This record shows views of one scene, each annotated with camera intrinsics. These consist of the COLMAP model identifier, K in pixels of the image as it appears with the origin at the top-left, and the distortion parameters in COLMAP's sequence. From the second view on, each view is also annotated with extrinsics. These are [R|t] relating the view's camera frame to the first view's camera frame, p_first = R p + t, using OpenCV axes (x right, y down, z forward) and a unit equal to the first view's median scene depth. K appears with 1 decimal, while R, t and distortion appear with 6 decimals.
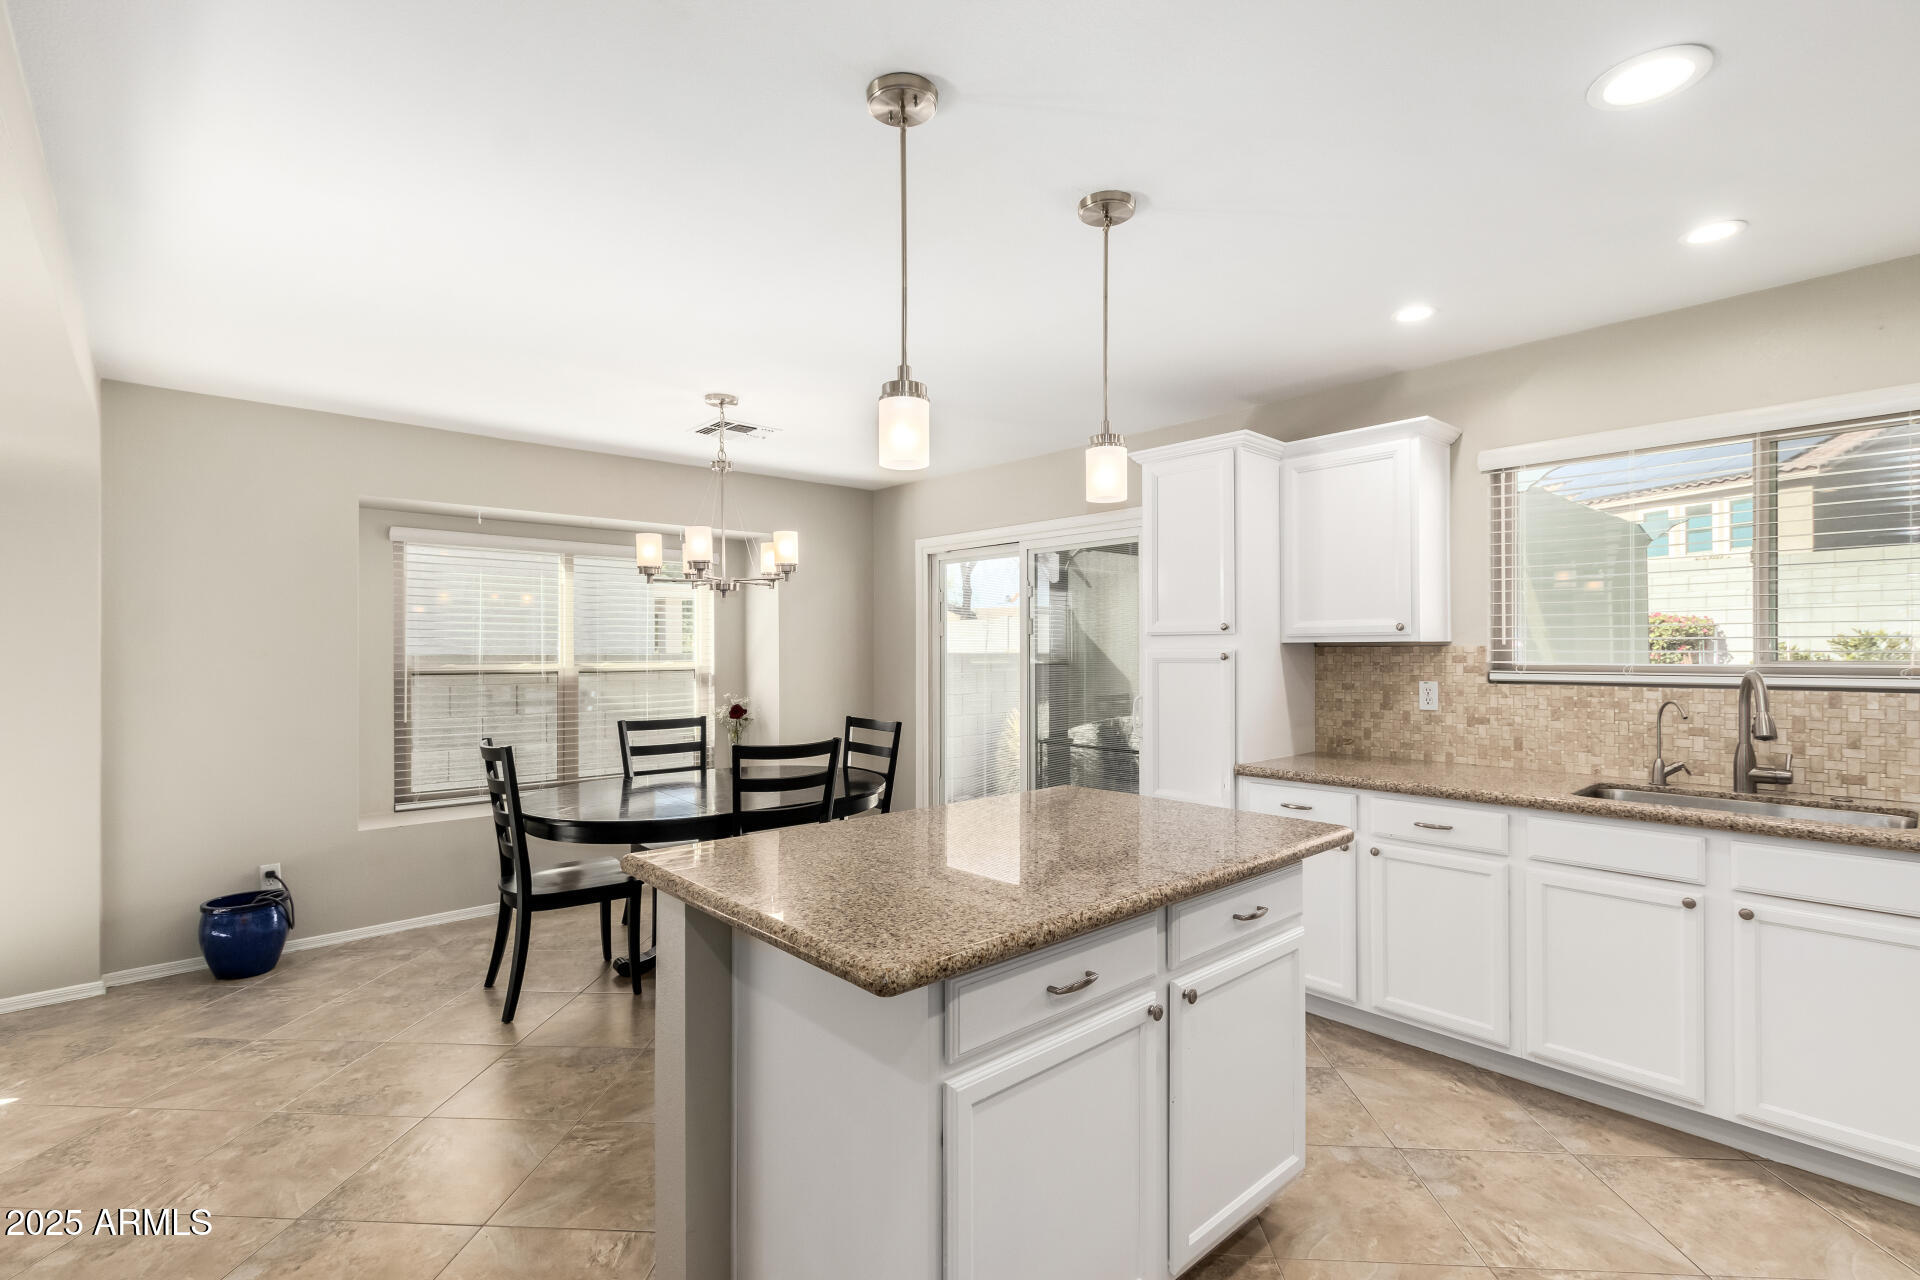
lens RADIAL K [[874.0, 0, 957.1], [0, 874.0, 643.0], [0, 0, 1]] dist [0.001160, -0.001160]
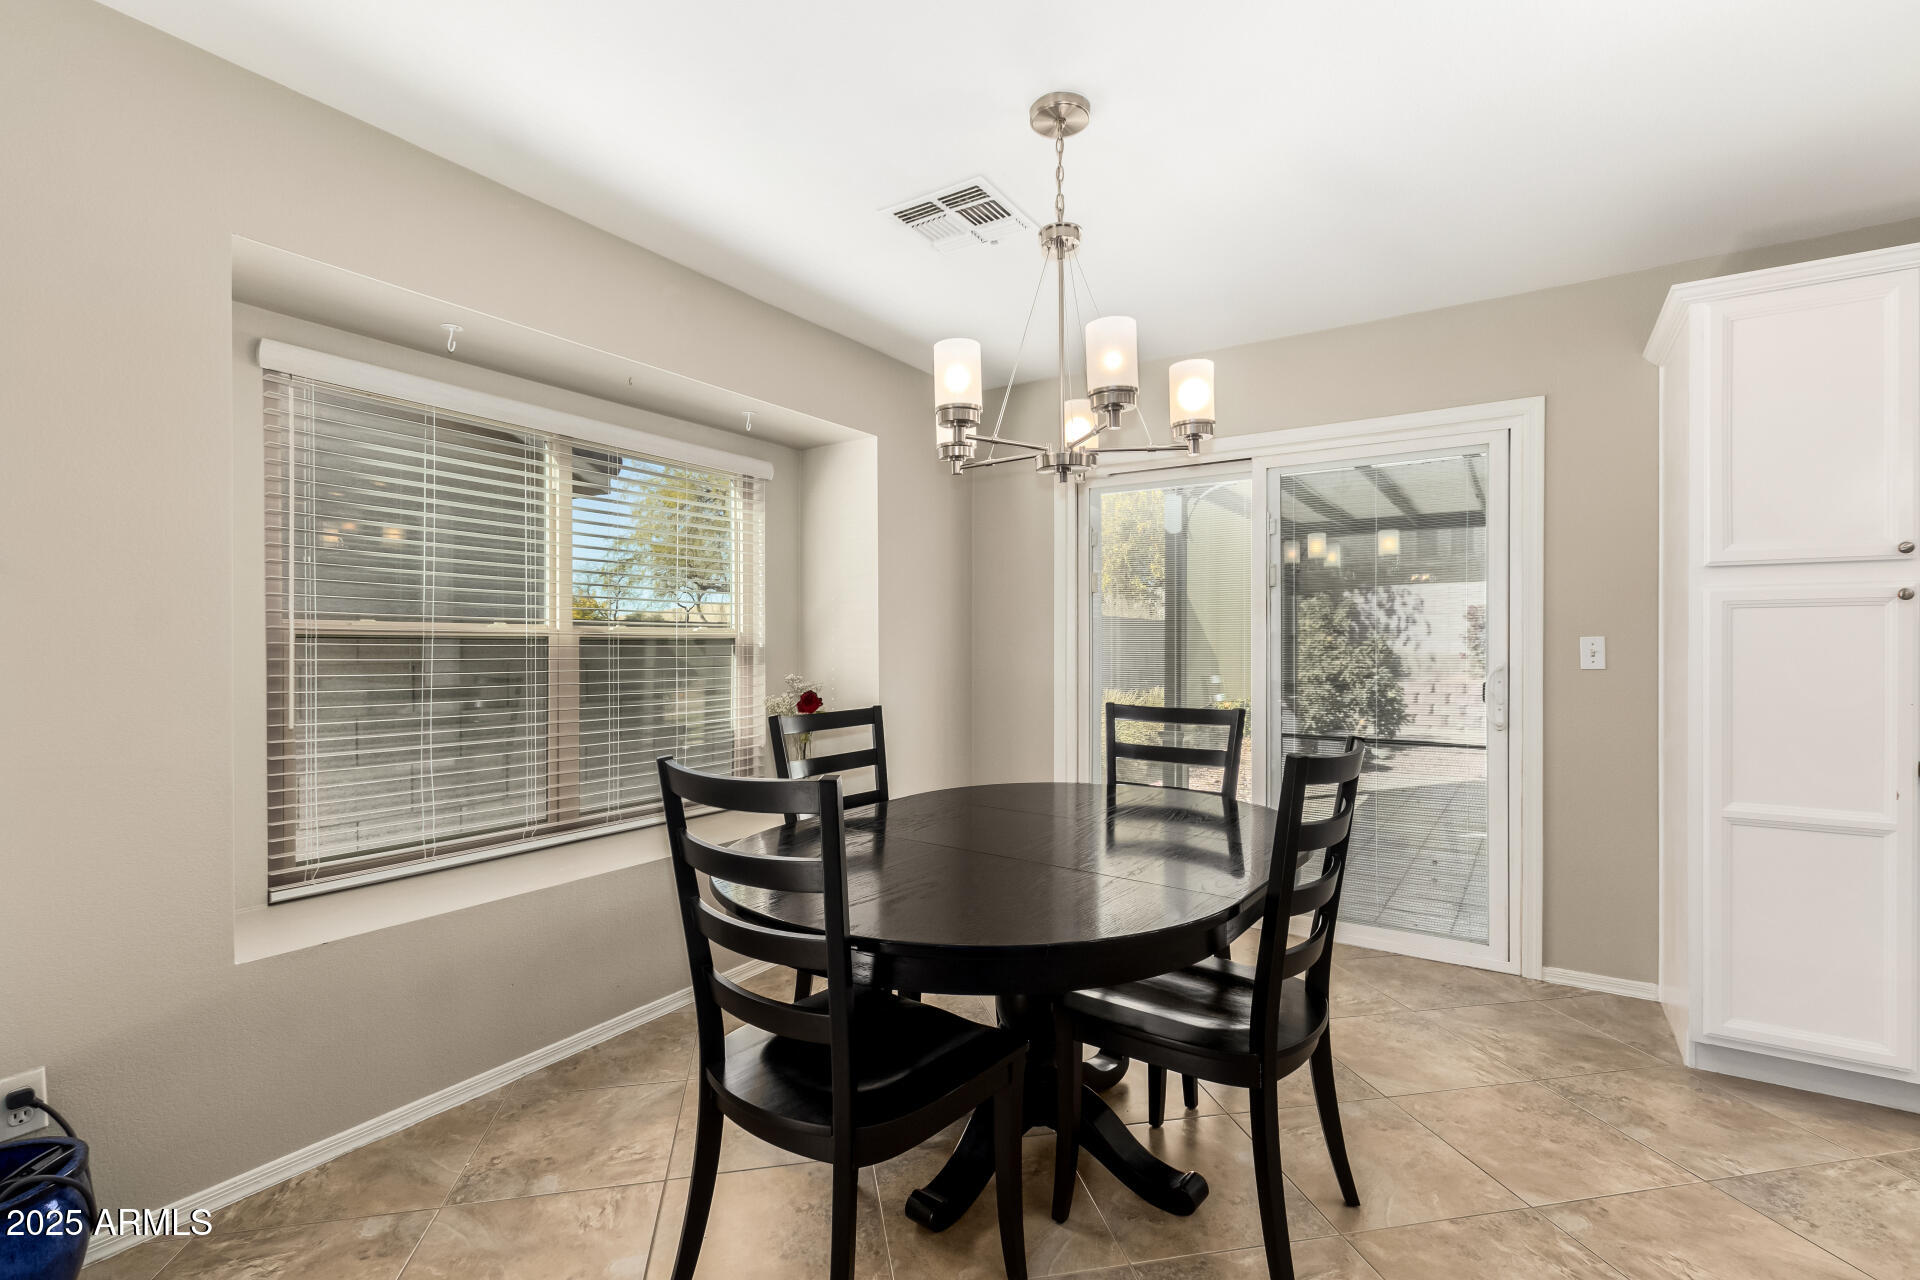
lens RADIAL K [[871.6, 0, 950.2], [0, 871.6, 648.5], [0, 0, 1]] dist [-0.002798, -0.000483]
pose [[0.967383, 0.001045, 0.253315, -0.396672], [-0.003624, 0.999946, 0.009716, 0.038922], [-0.253291, -0.010317, 0.967335, 0.421993]]
